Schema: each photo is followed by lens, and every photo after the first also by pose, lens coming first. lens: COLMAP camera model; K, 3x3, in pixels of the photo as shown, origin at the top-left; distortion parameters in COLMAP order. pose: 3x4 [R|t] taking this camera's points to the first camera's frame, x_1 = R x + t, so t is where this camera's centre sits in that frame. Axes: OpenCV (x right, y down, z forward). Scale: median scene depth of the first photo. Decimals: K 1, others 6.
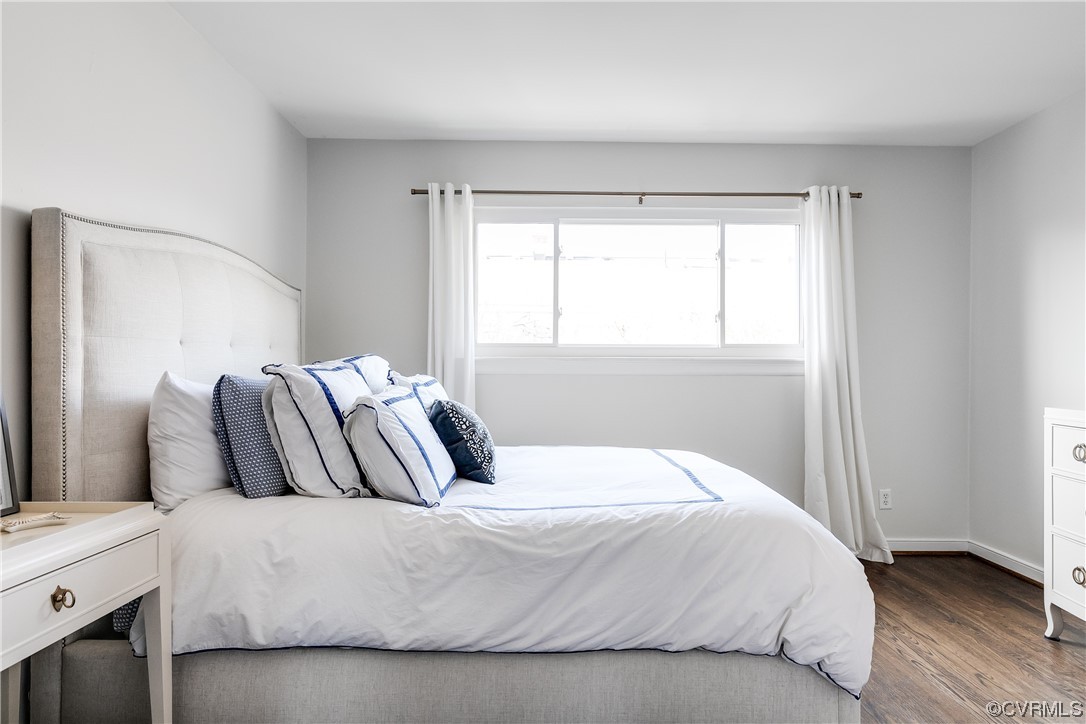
lens RADIAL K [[634.4, 0, 522.3], [0, 634.4, 364.8], [0, 0, 1]] dist [0.006103, -0.004291]
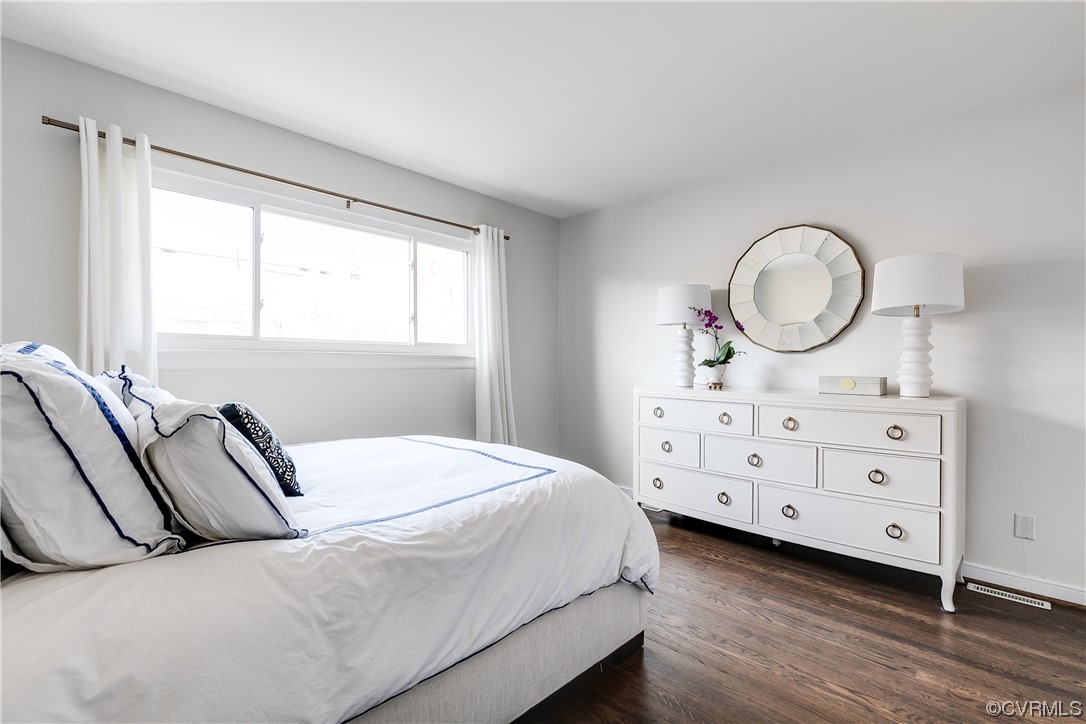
lens RADIAL K [[503.6, 0, 541.6], [0, 503.6, 365.0], [0, 0, 1]] dist [0.013367, -0.003282]
pose [[0.683404, -0.002645, 0.730035, -0.390913], [-0.005429, 0.999947, 0.008706, 0.000185], [-0.730020, -0.009913, 0.683354, 0.336223]]
